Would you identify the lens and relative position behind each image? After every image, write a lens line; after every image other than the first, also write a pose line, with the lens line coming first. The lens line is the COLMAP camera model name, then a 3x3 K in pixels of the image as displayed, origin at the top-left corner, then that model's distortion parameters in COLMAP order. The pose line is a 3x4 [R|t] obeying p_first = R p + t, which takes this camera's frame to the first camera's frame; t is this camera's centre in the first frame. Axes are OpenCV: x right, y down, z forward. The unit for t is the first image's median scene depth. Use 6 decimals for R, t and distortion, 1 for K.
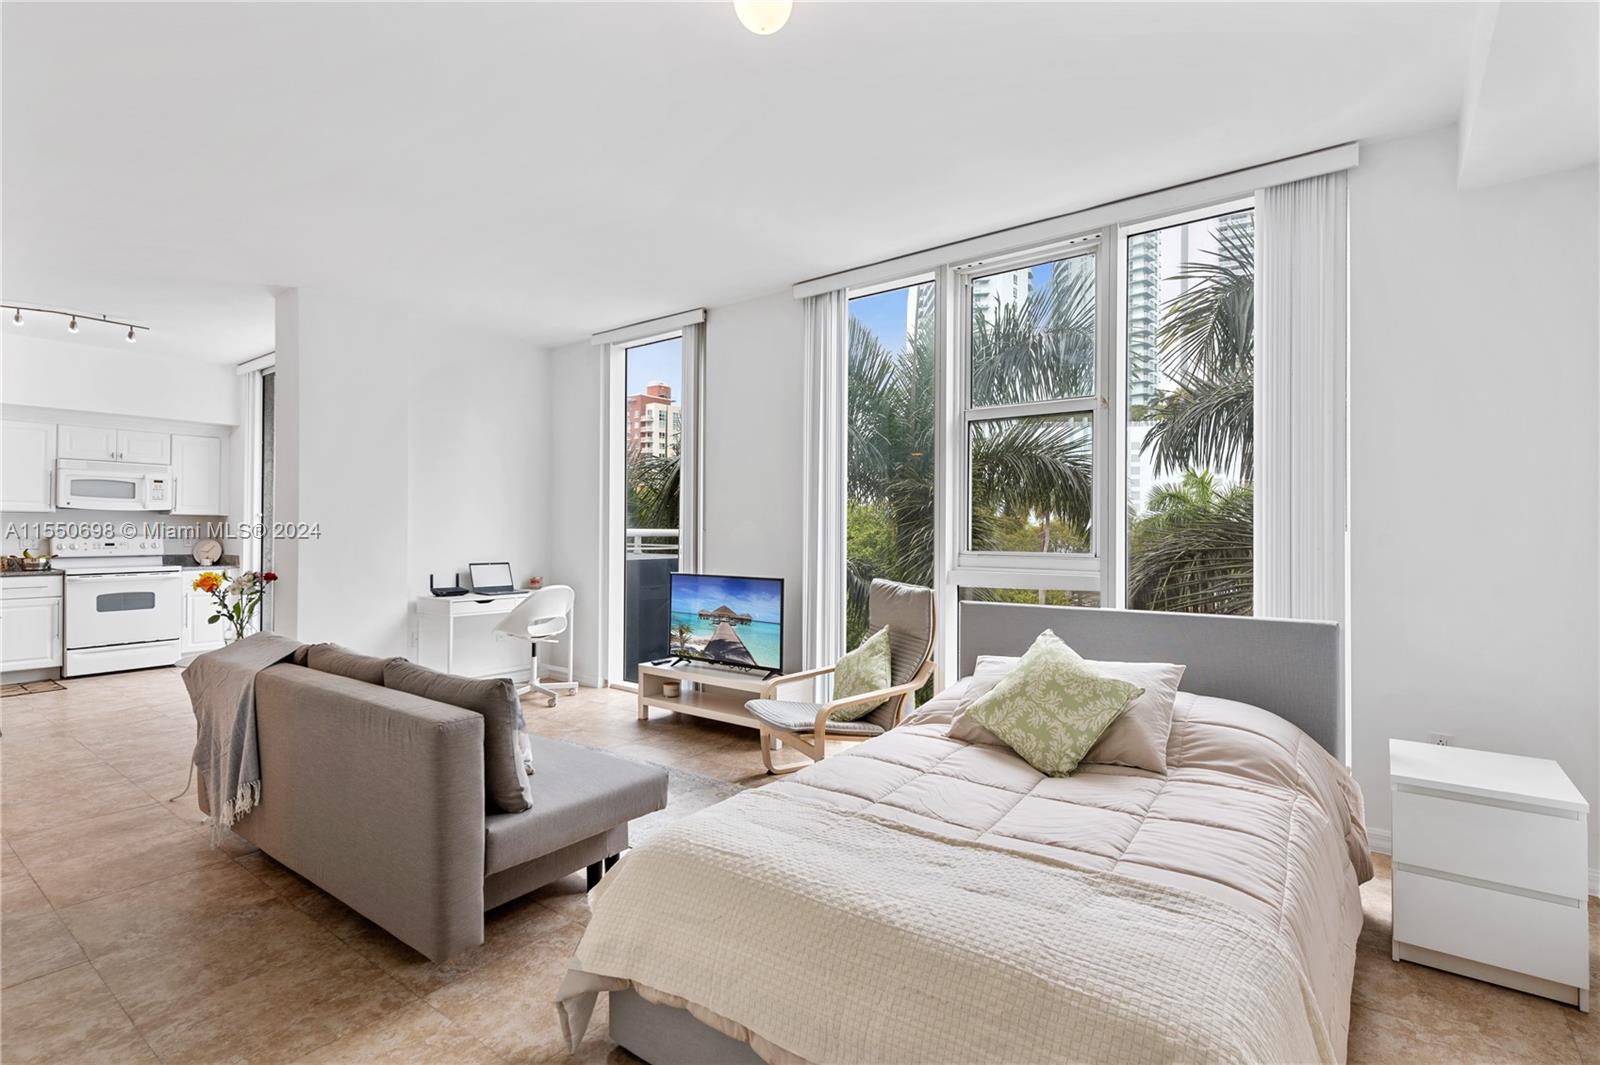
lens RADIAL K [[788.0, 0, 763.9], [0, 788.0, 521.4], [0, 0, 1]] dist [0.050734, 0.000148]
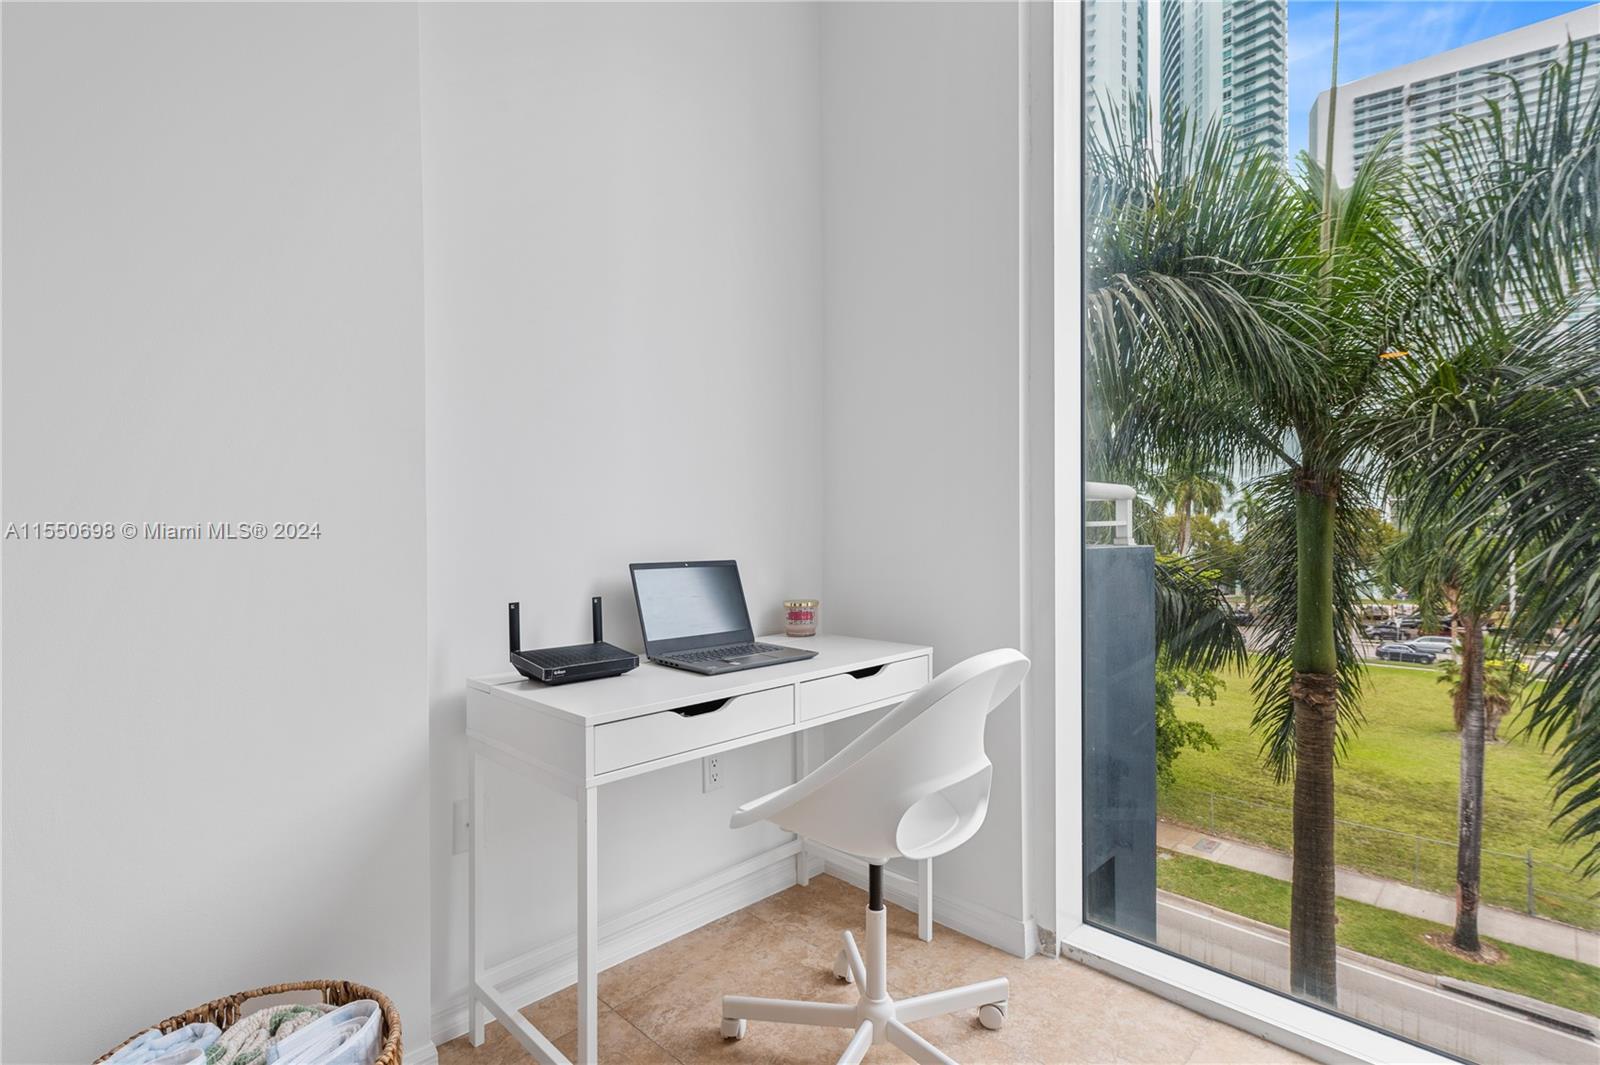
lens RADIAL K [[754.5, 0, 800.0], [0, 754.5, 532.5], [0, 0, 1]] dist [0.014995, -0.000557]
pose [[0.998509, -0.000819, -0.054590, -0.282277], [0.002181, 0.999688, 0.024895, 0.032924], [0.054552, -0.024977, 0.998198, 0.691076]]
